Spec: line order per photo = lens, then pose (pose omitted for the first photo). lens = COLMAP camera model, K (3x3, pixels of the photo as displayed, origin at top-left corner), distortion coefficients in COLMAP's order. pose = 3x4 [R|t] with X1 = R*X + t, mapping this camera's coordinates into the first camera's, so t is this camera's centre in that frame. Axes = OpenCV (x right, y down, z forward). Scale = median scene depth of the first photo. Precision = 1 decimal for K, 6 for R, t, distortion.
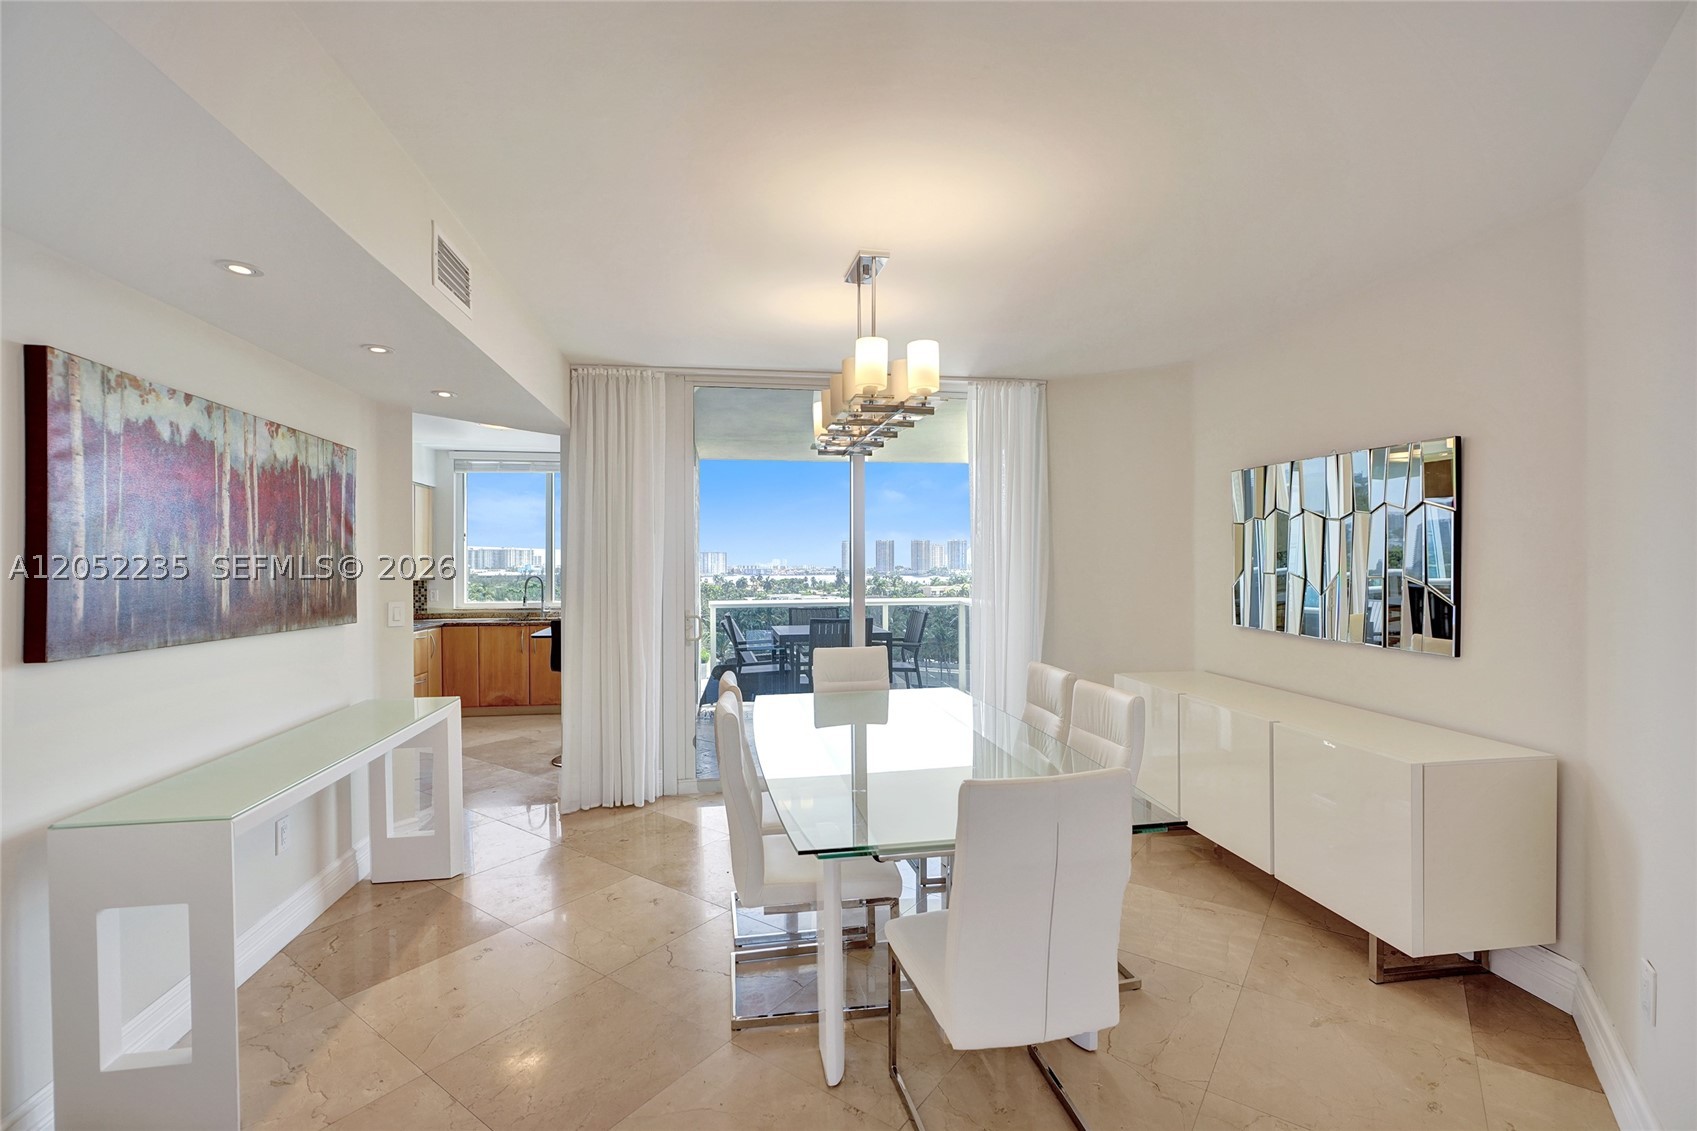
lens RADIAL K [[782.7, 0, 838.4], [0, 782.7, 569.5], [0, 0, 1]] dist [-0.001470, 0.003720]
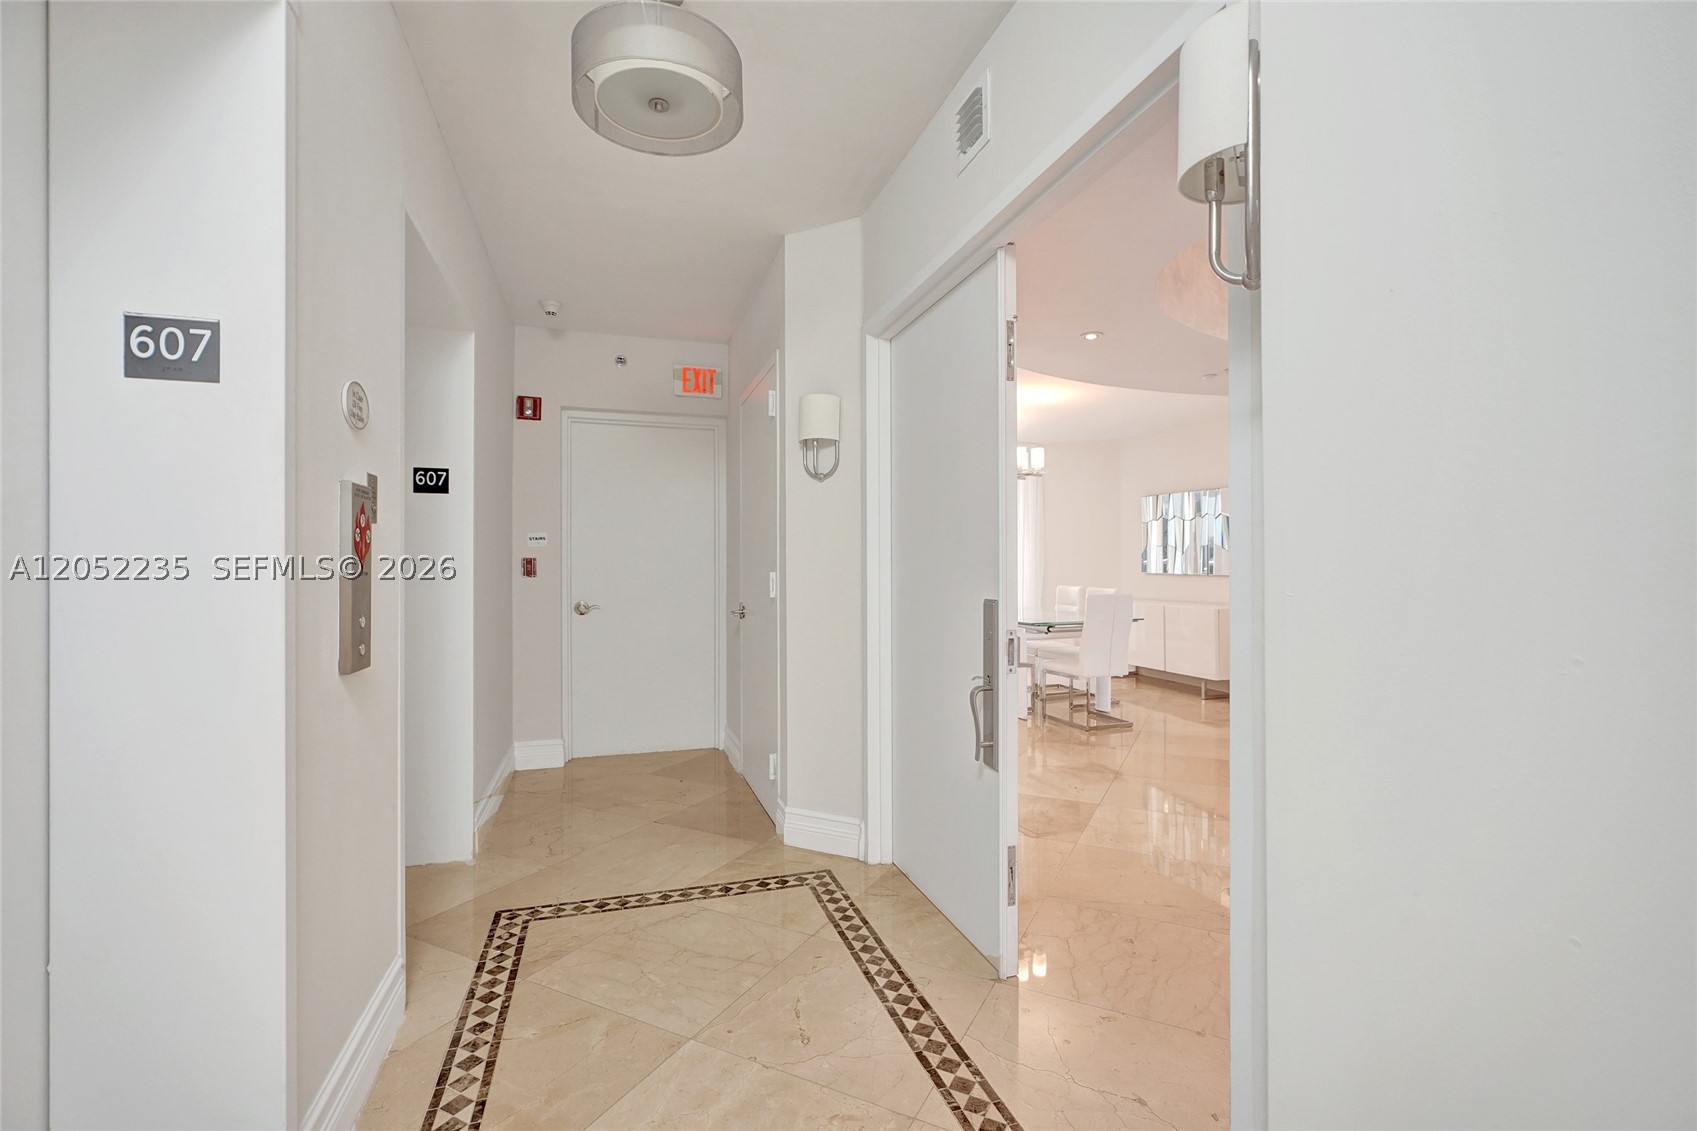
lens RADIAL K [[782.7, 0, 838.4], [0, 782.7, 569.5], [0, 0, 1]] dist [-0.001470, 0.003720]
pose [[0.989547, -0.004878, 0.144125, -0.165574], [0.007179, 0.999855, -0.015451, 0.025444], [-0.144029, 0.016324, 0.989439, -0.260824]]
